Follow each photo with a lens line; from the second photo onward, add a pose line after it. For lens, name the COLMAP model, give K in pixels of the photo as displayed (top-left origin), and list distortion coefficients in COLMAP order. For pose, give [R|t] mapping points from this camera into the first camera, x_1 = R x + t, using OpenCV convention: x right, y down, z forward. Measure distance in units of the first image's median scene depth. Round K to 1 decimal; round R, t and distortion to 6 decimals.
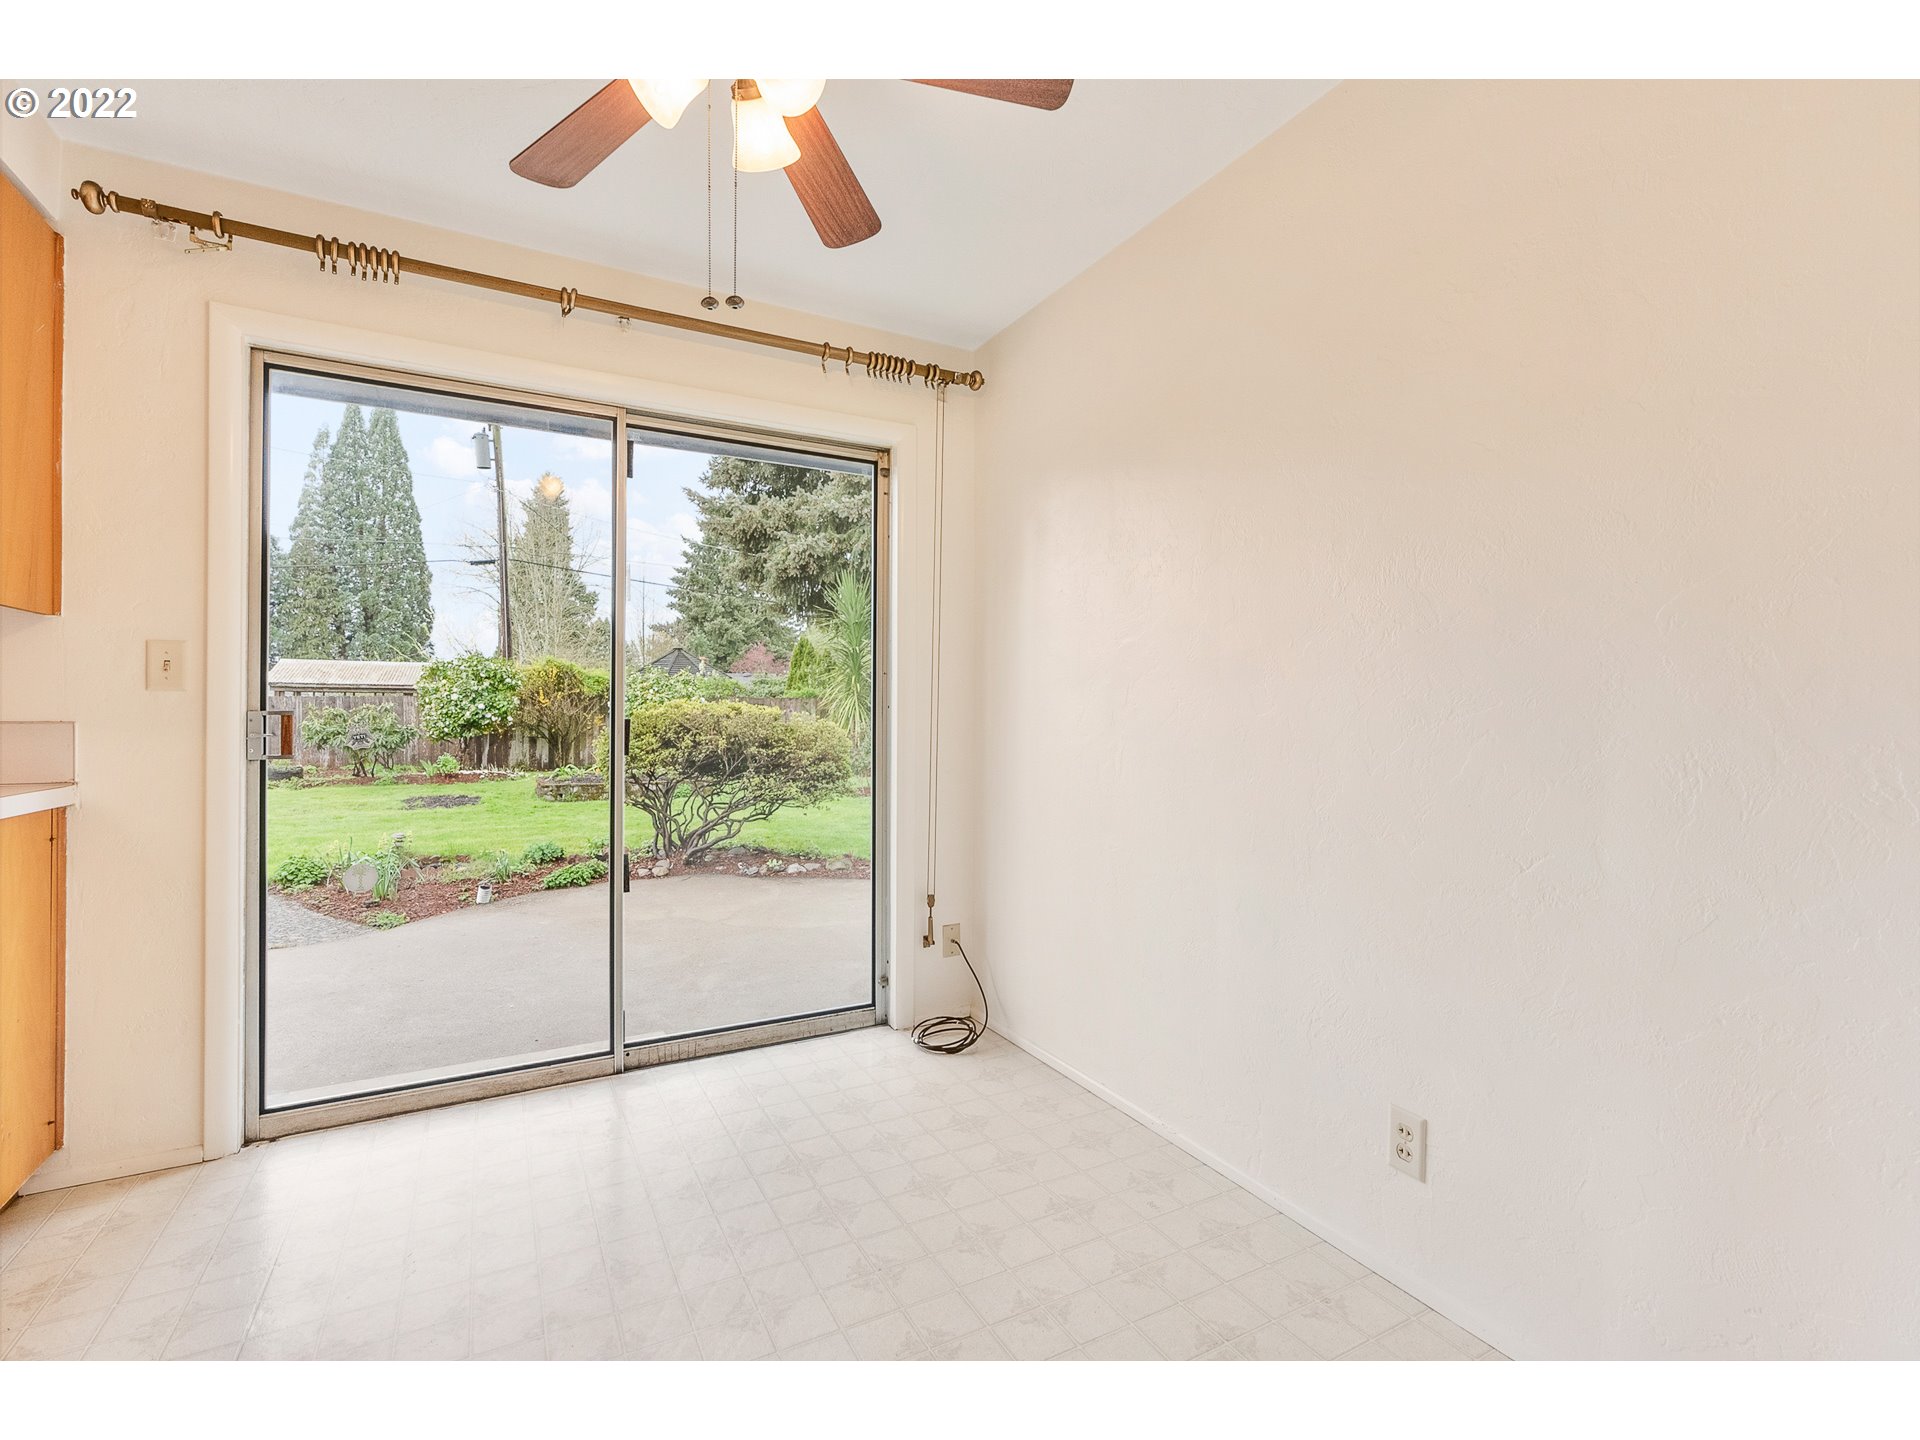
lens RADIAL K [[875.5, 0, 968.6], [0, 875.5, 702.3], [0, 0, 1]] dist [-0.023370, 0.013347]
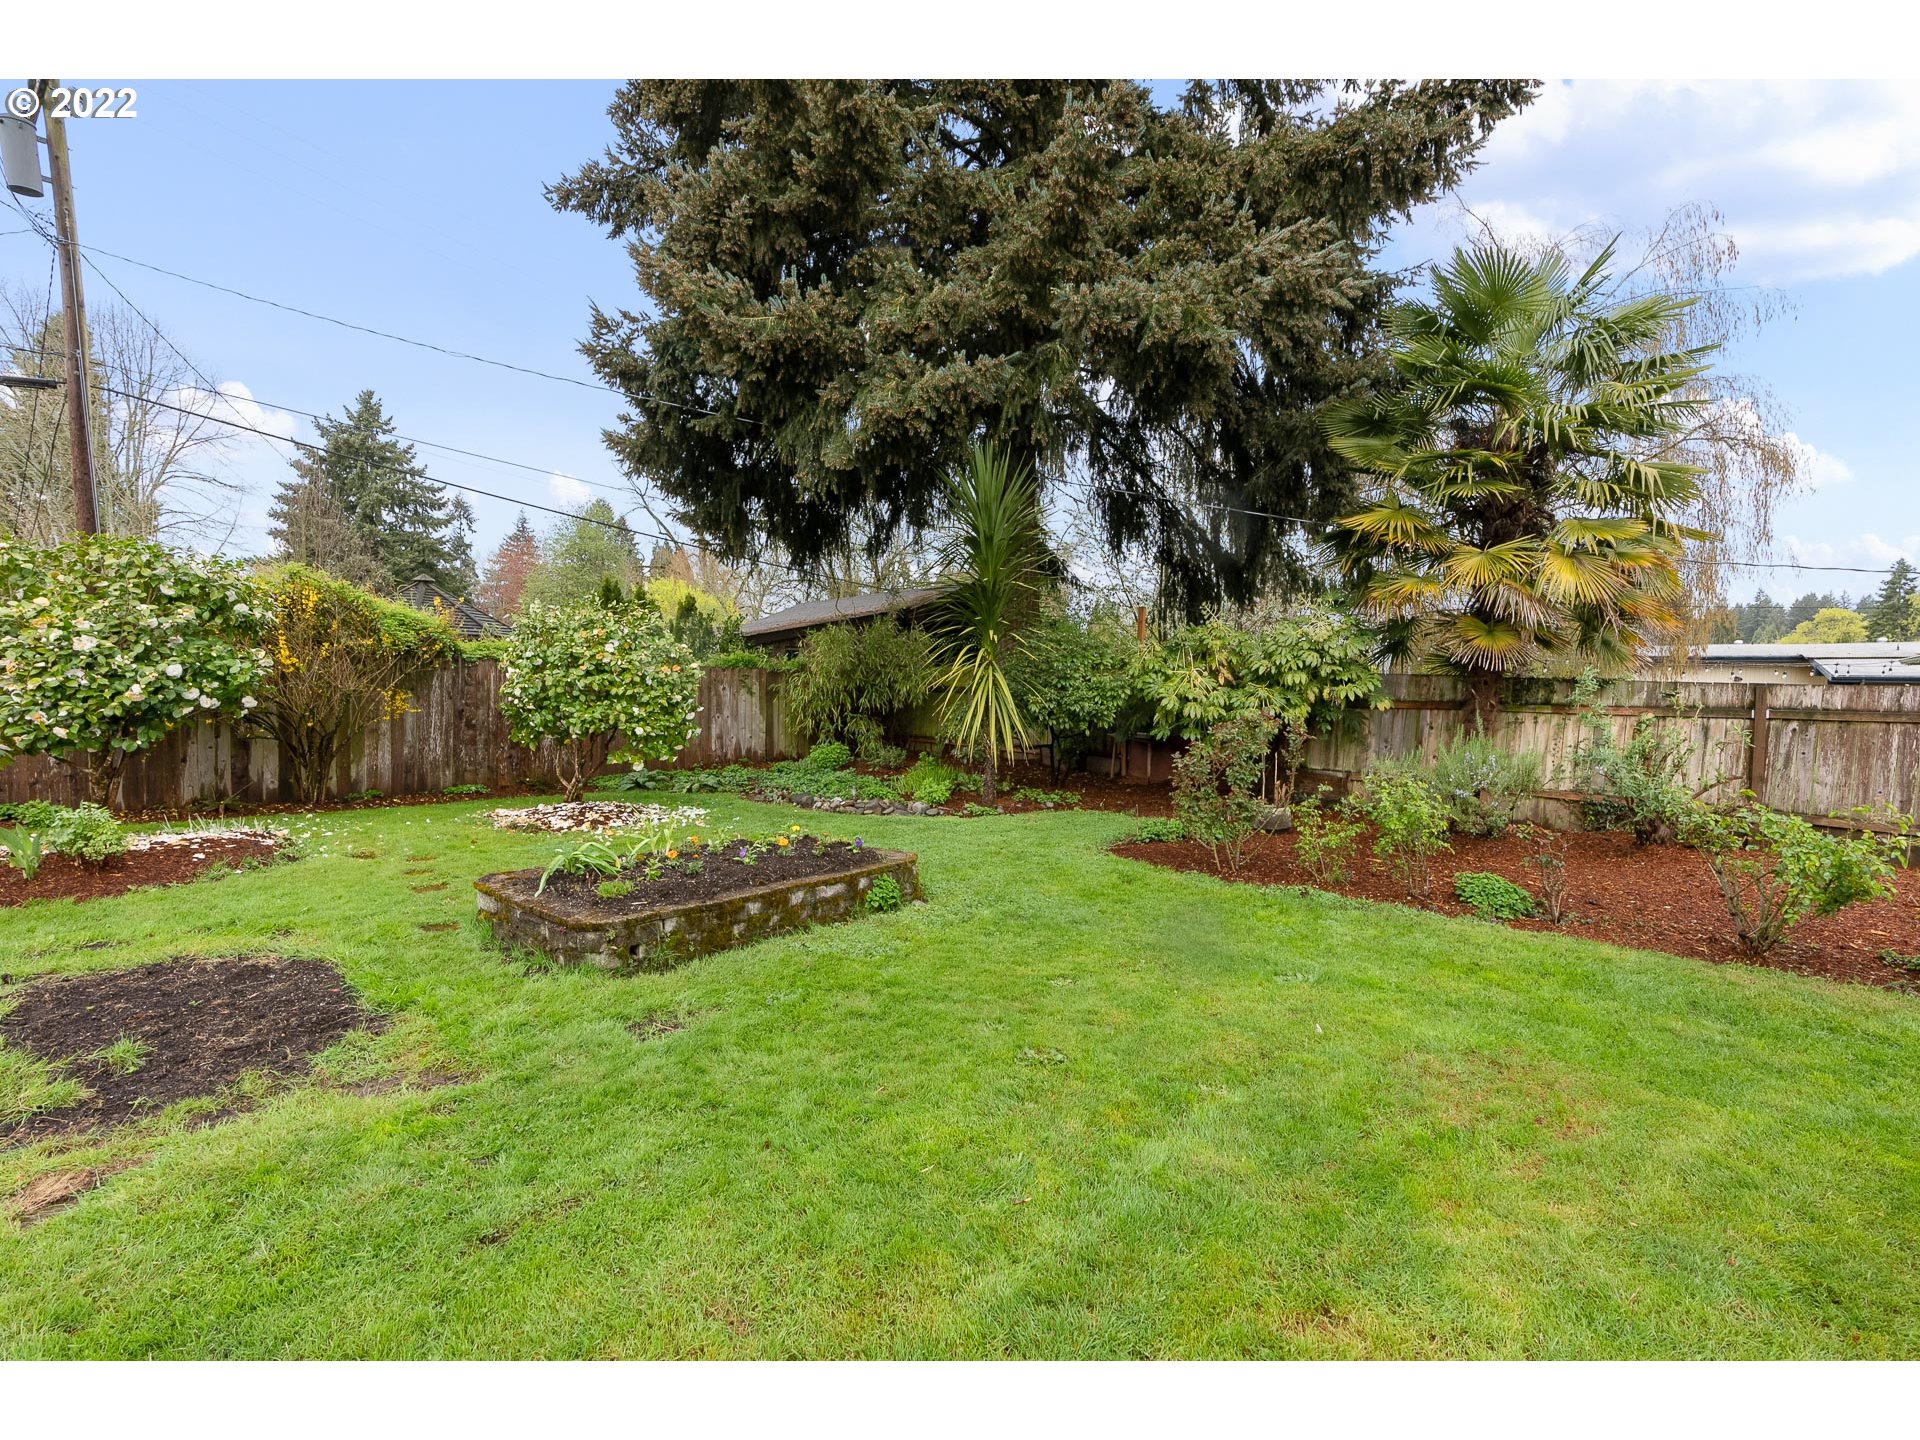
lens RADIAL K [[868.5, 0, 966.0], [0, 868.5, 717.8], [0, 0, 1]] dist [-0.001114, 0.000085]
pose [[0.929676, 0.007955, 0.368293, -0.065515], [-0.025573, 0.998749, 0.042981, -0.000039], [-0.367490, -0.049377, 0.928716, 0.089206]]
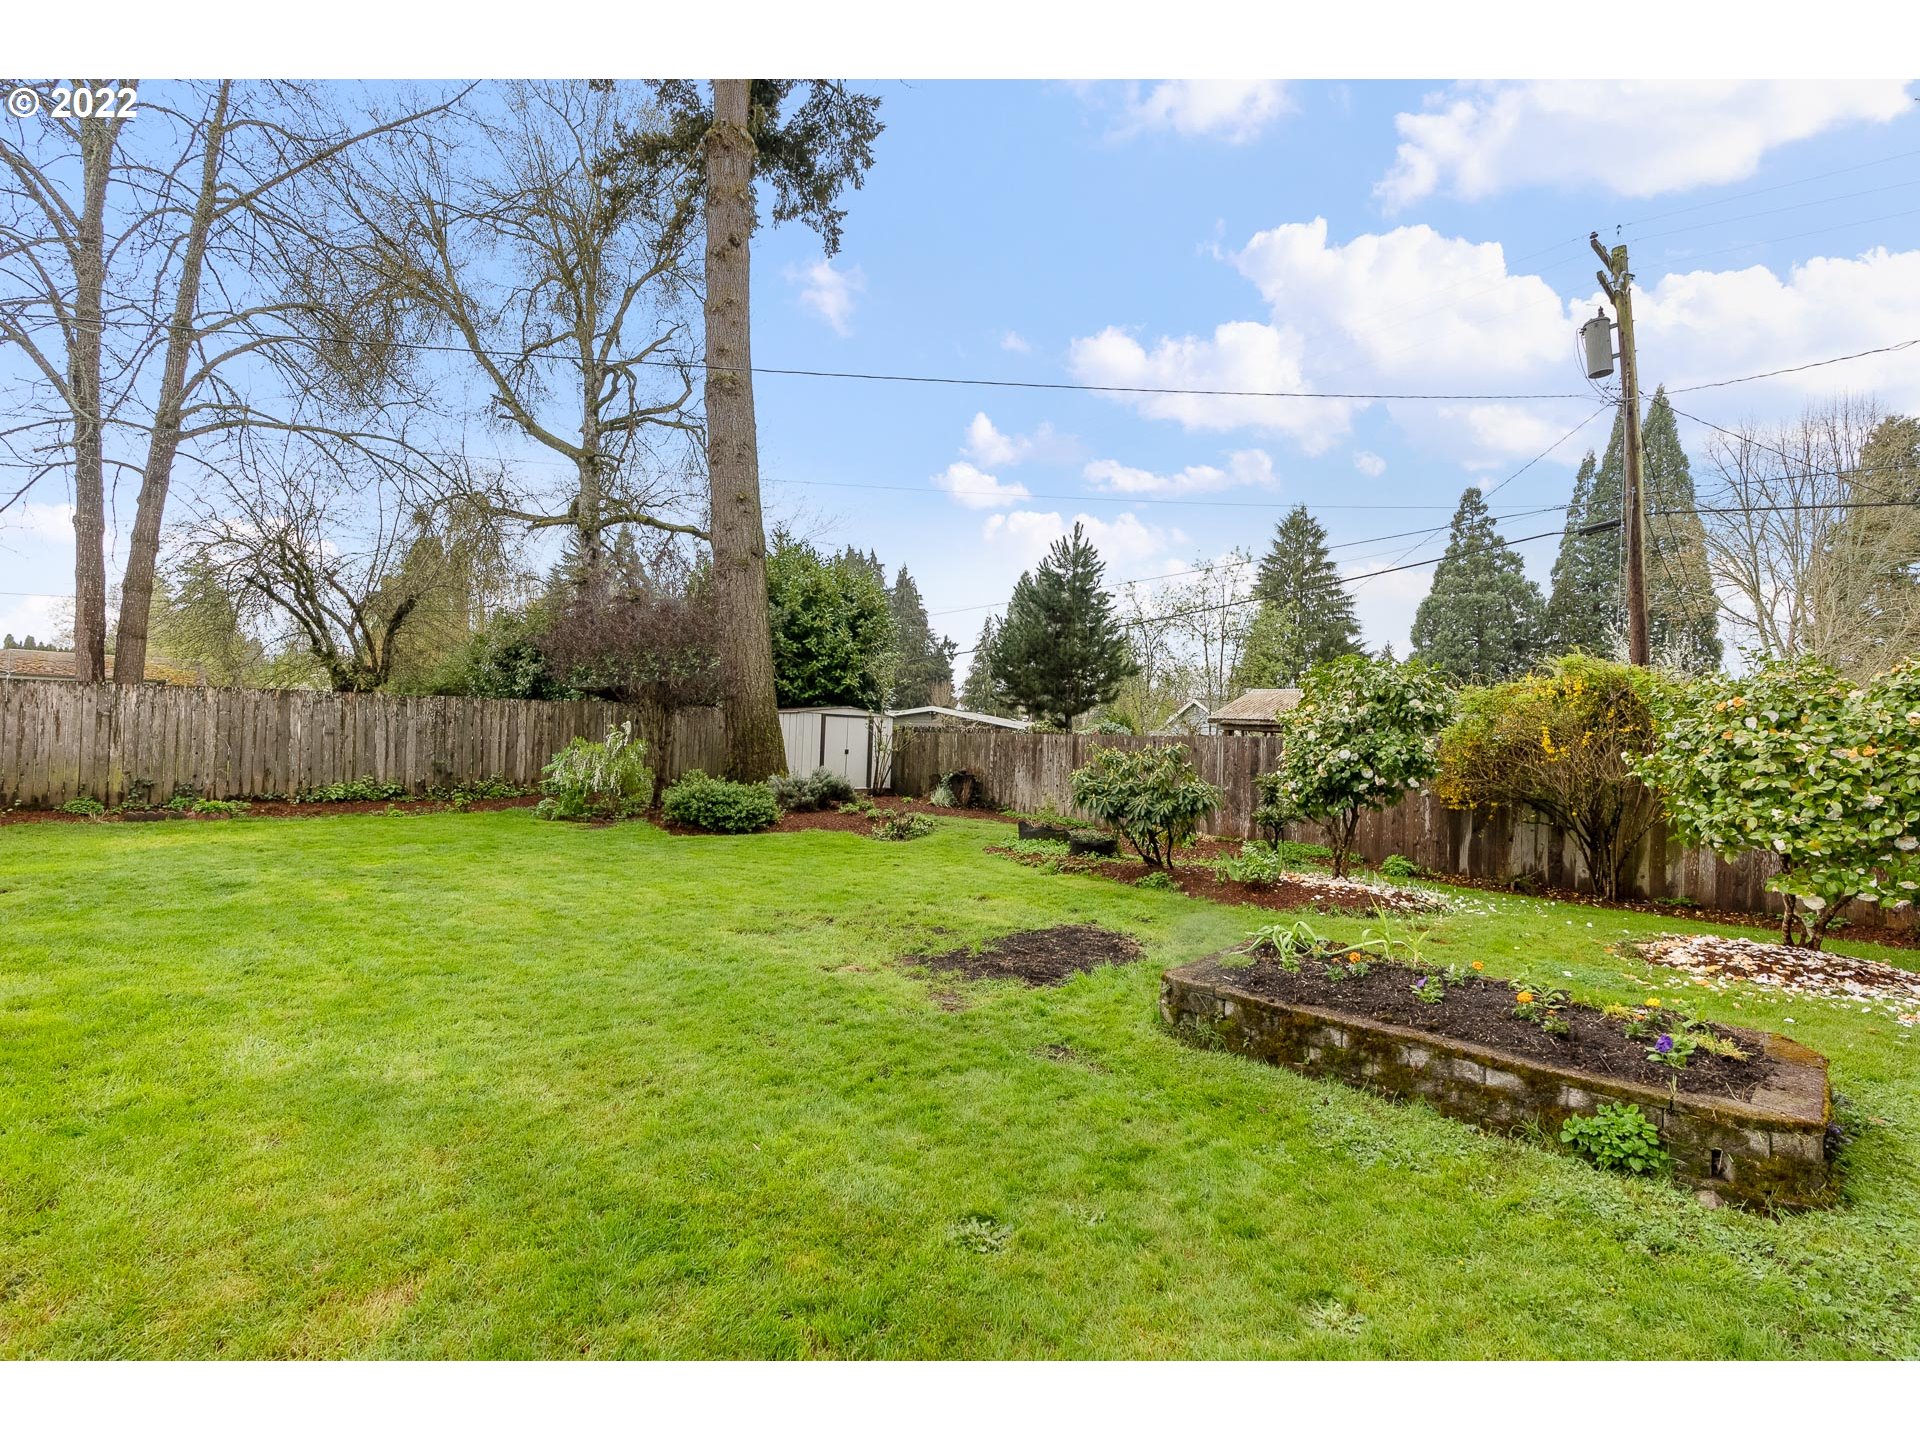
lens RADIAL K [[891.1, 0, 966.6], [0, 891.1, 725.8], [0, 0, 1]] dist [-0.001326, -0.000225]
pose [[0.277907, -0.007261, -0.960581, -0.021929], [-0.026328, 0.999538, -0.015173, 0.000234], [0.960247, 0.029507, 0.277587, 0.112877]]
